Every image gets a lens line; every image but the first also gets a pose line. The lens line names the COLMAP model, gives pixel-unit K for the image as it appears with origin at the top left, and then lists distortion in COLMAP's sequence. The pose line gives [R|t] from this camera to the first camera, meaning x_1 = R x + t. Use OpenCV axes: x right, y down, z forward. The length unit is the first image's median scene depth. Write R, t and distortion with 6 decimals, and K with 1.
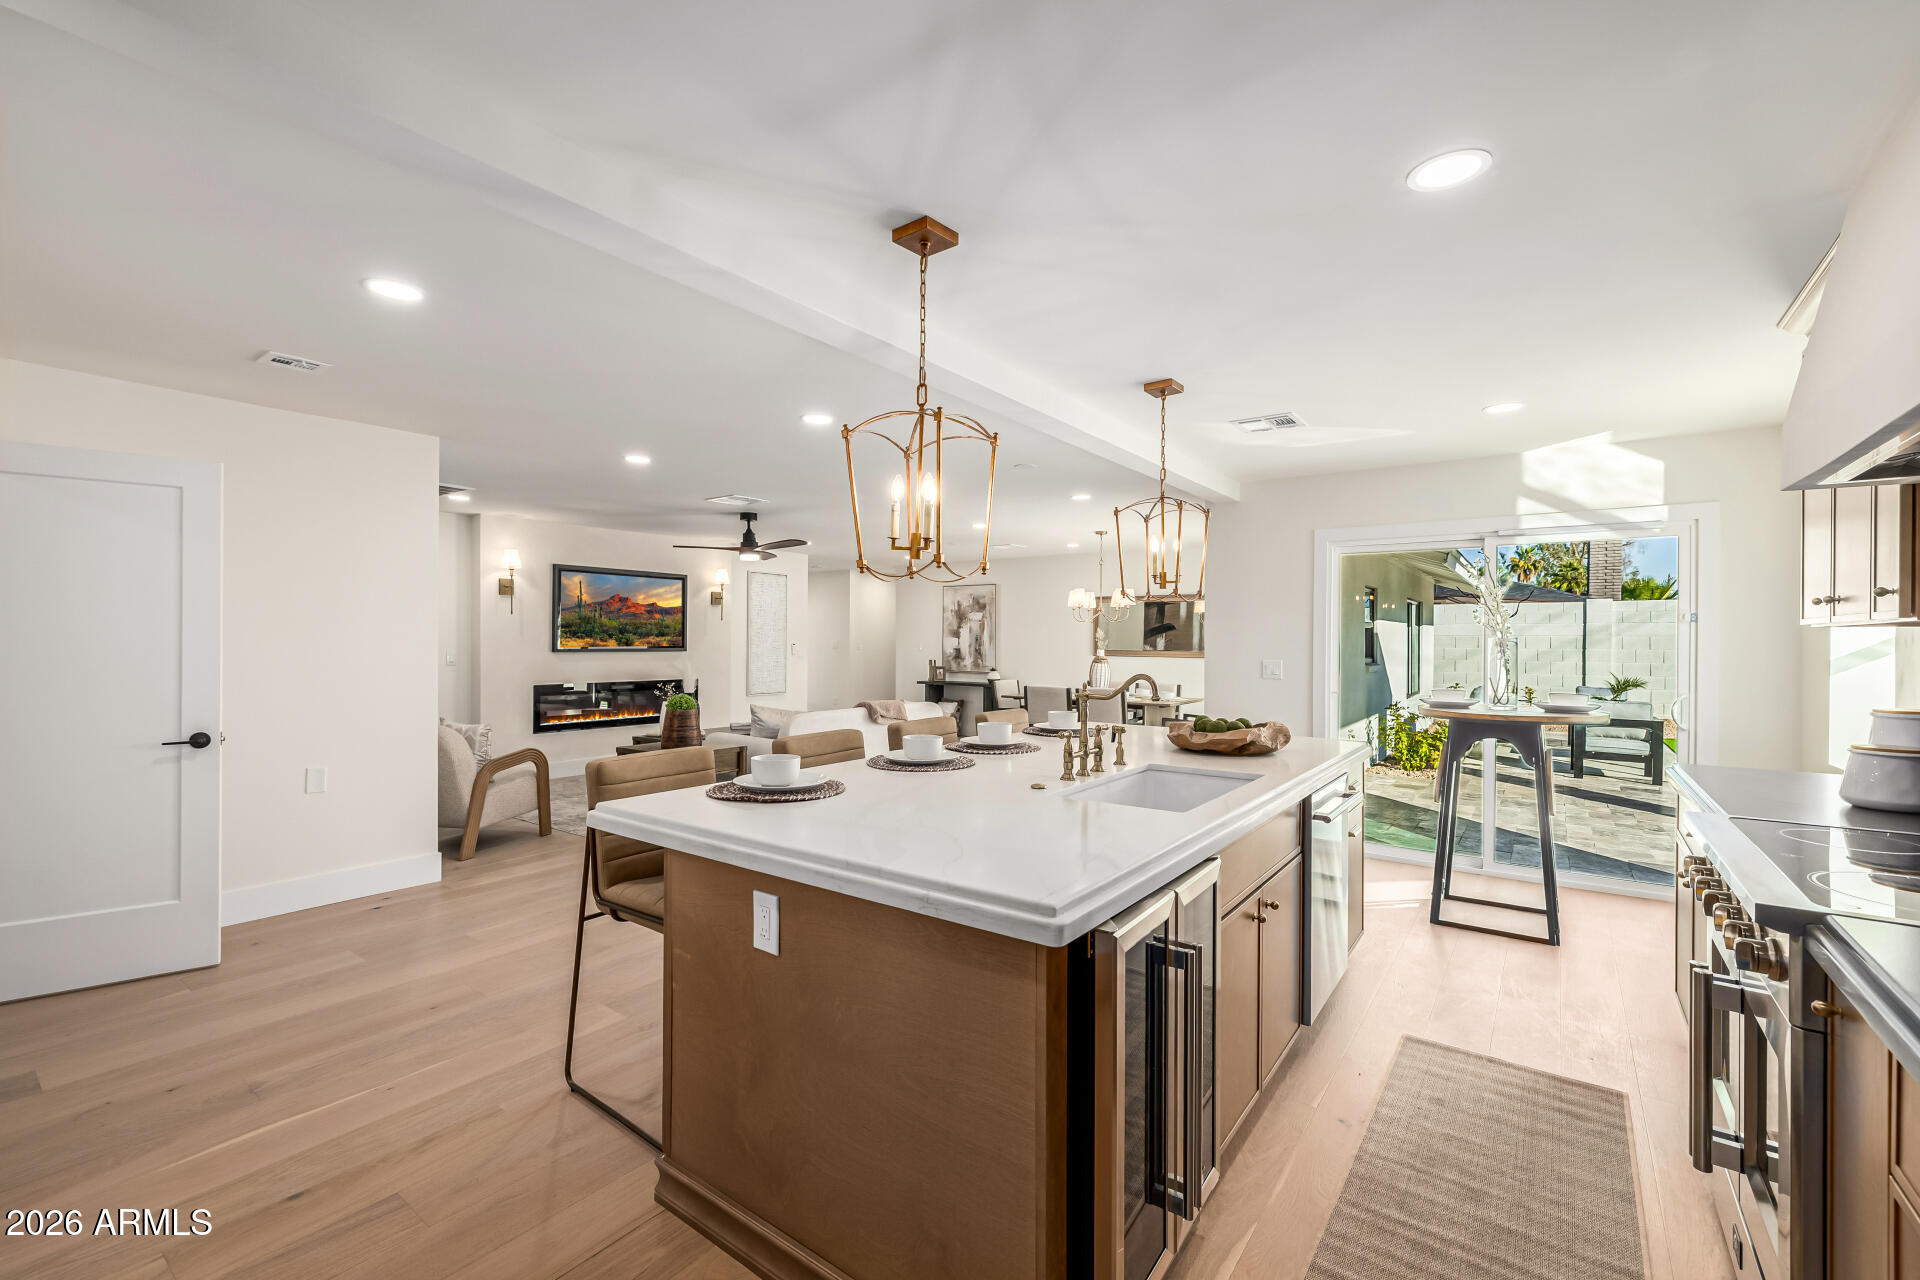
lens RADIAL K [[807.3, 0, 967.5], [0, 807.3, 639.0], [0, 0, 1]] dist [0.002900, 0.000337]
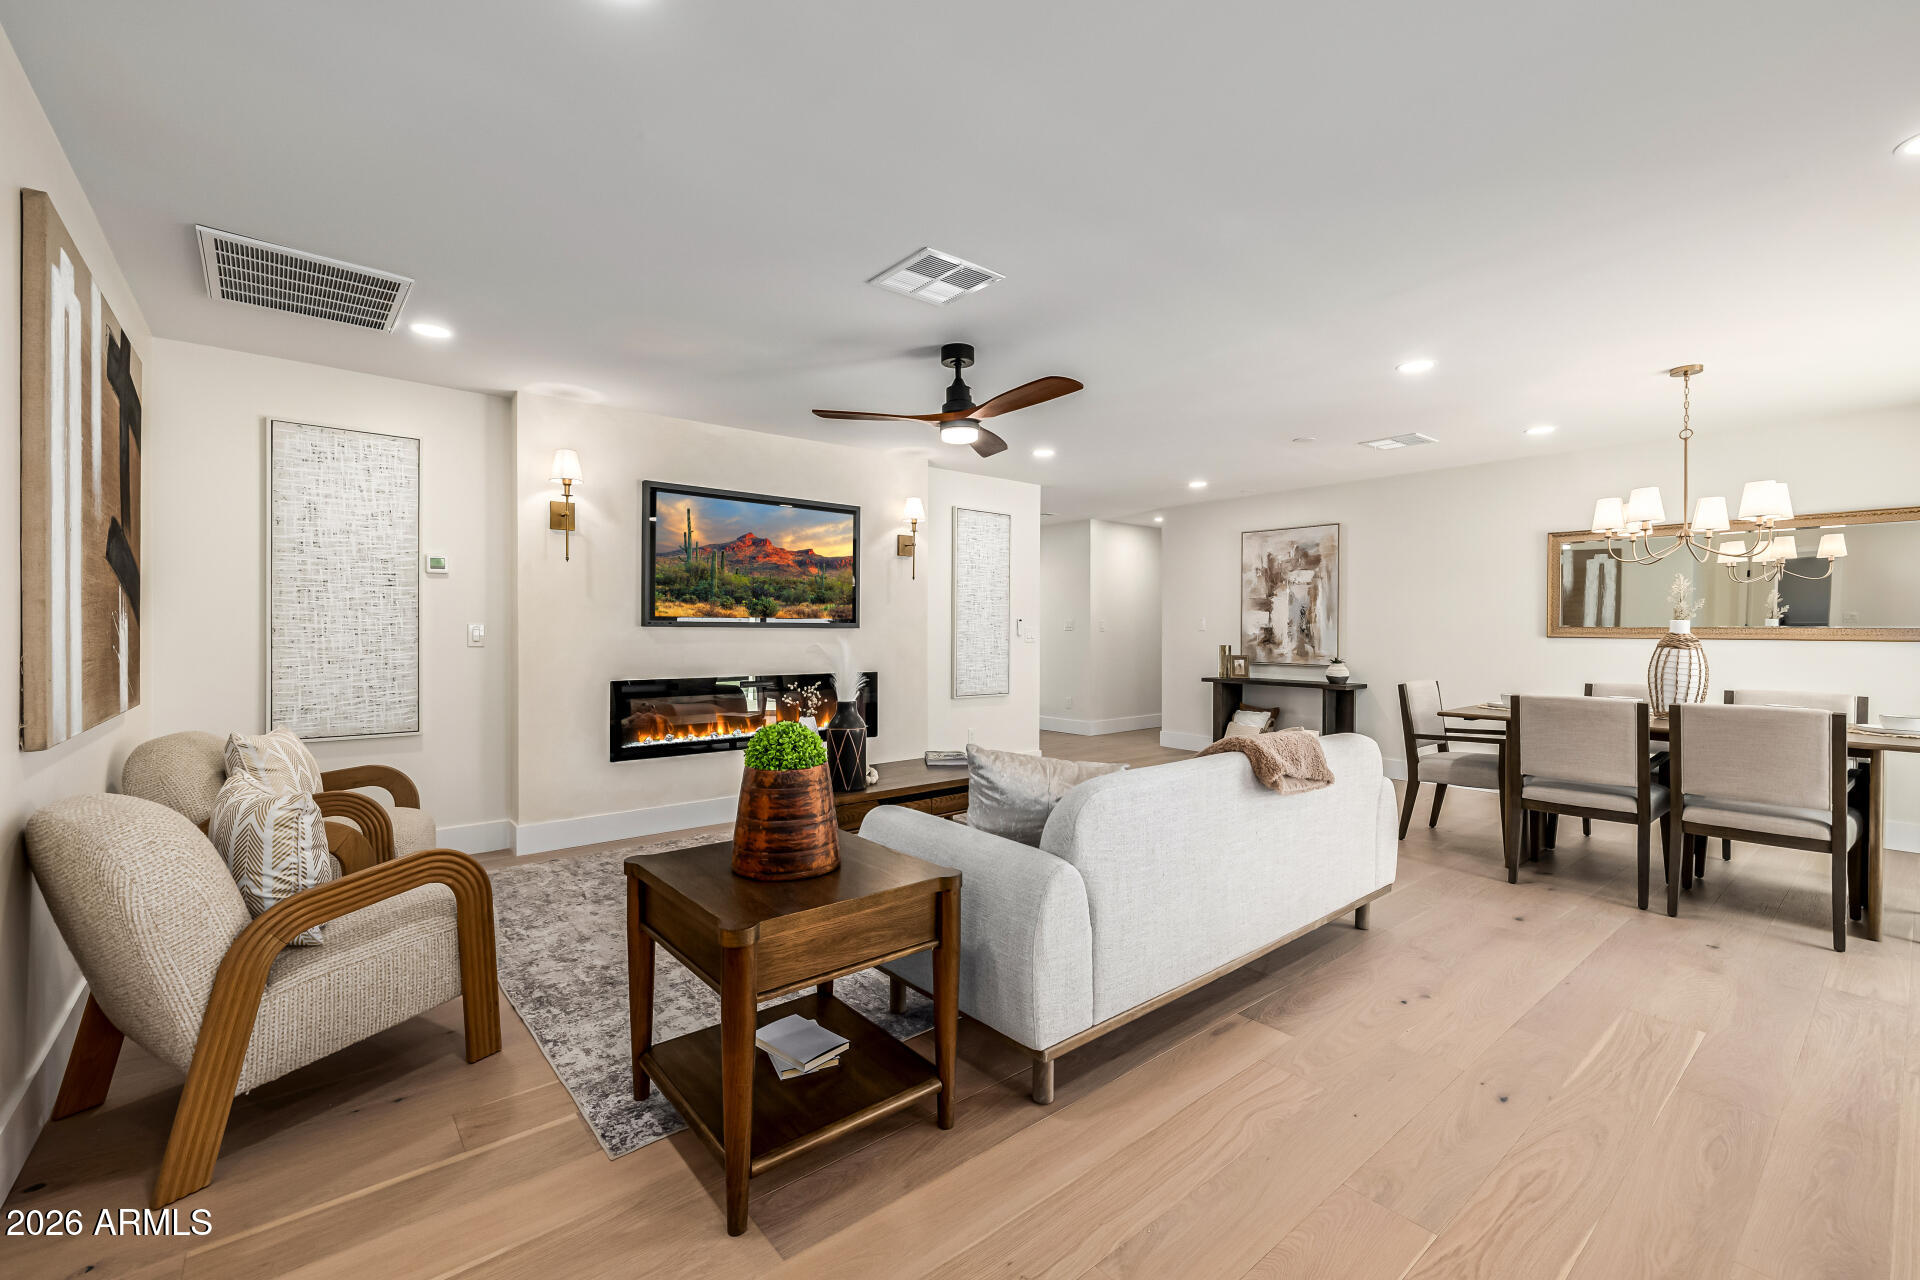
lens RADIAL K [[807.3, 0, 964.4], [0, 807.3, 638.0], [0, 0, 1]] dist [0.002900, 0.000337]
pose [[0.969740, 0.002315, -0.244130, -0.115976], [0.000380, 0.999940, 0.010989, 0.016588], [0.244141, -0.010749, 0.969680, 0.412642]]
